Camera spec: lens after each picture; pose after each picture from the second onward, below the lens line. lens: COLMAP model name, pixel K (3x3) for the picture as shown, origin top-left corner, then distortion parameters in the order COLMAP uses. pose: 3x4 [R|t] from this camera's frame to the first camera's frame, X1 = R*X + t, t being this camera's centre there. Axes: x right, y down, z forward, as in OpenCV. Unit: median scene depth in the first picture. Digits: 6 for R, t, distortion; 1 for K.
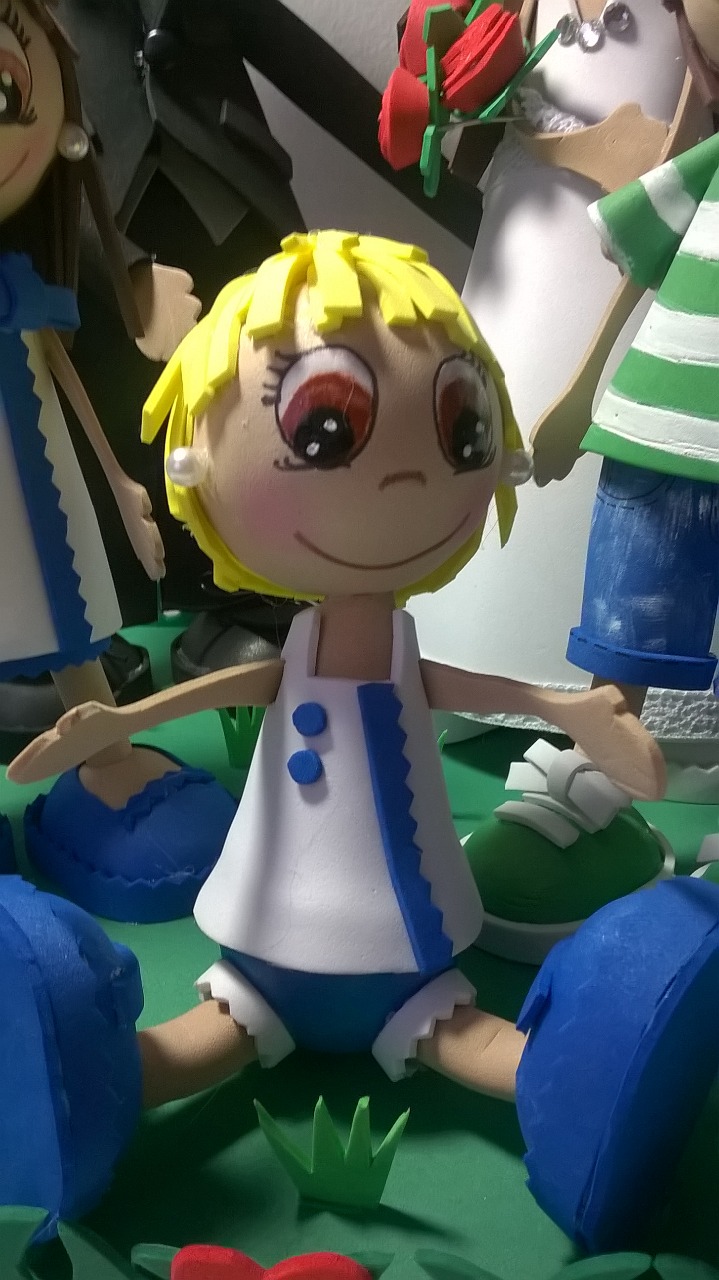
lens RADIAL K [[1063.6, 0, 365.4], [0, 1063.6, 636.1], [0, 0, 1]] dist [0.039686, -0.081918]
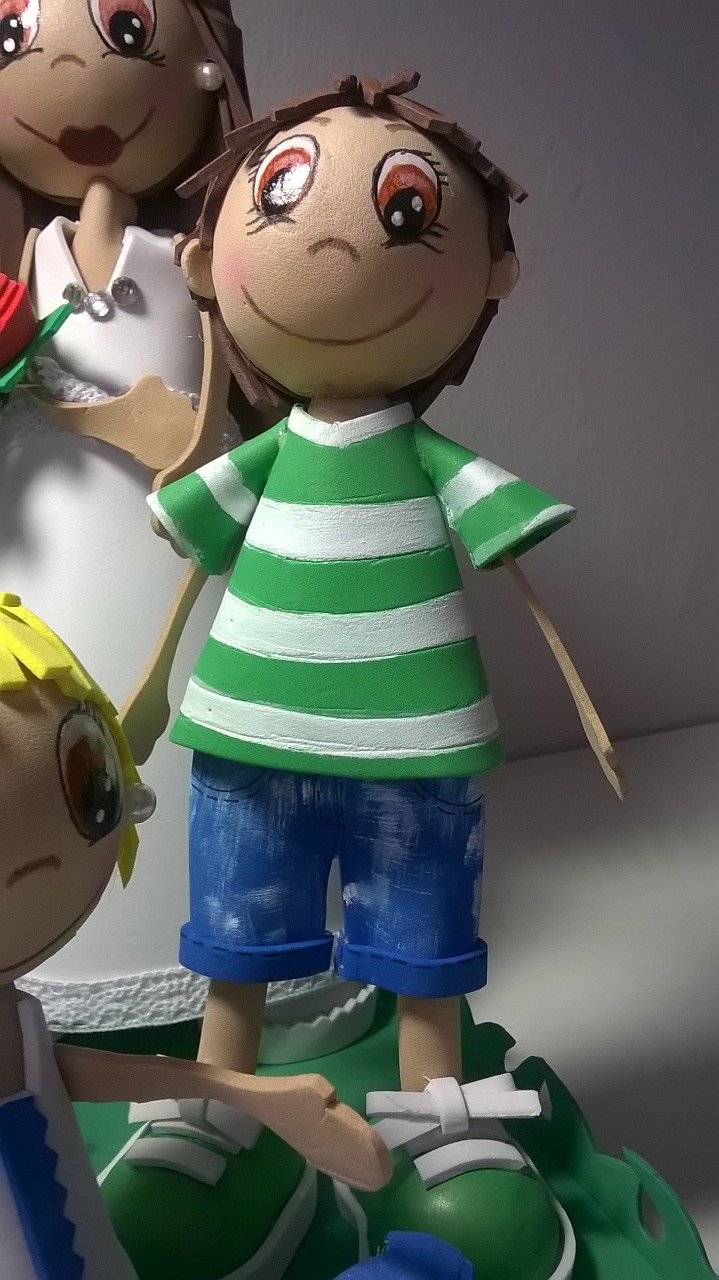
lens RADIAL K [[1063.6, 0, 350.3], [0, 1063.6, 646.7], [0, 0, 1]] dist [0.039686, -0.081918]
pose [[0.882643, -0.096756, 0.459978, -0.088565], [0.156845, 0.983124, -0.094168, -0.155077], [-0.443104, 0.155262, 0.882923, 0.091376]]
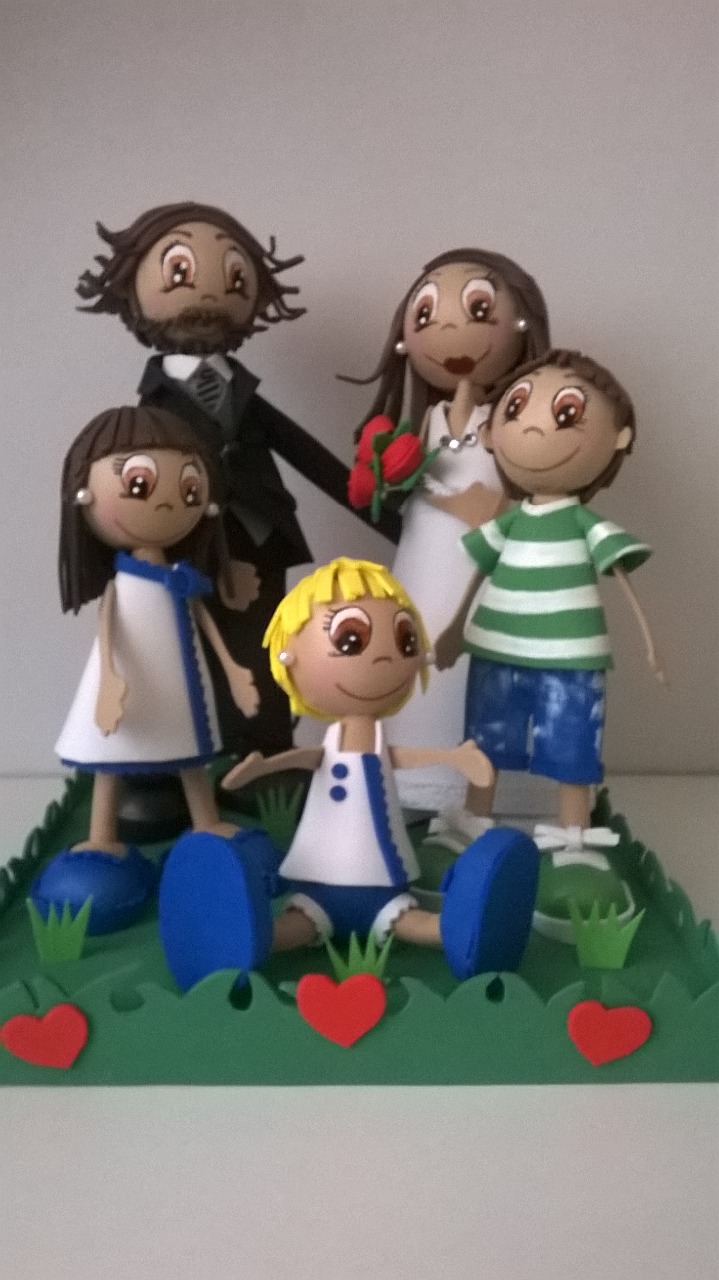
lens RADIAL K [[1063.6, 0, 363.1], [0, 1063.6, 647.0], [0, 0, 1]] dist [0.039686, -0.081918]
pose [[0.996314, -0.006192, 0.085562, -0.162547], [0.023086, 0.979948, -0.197911, 0.227537], [-0.082621, 0.199157, 0.976478, -1.028831]]
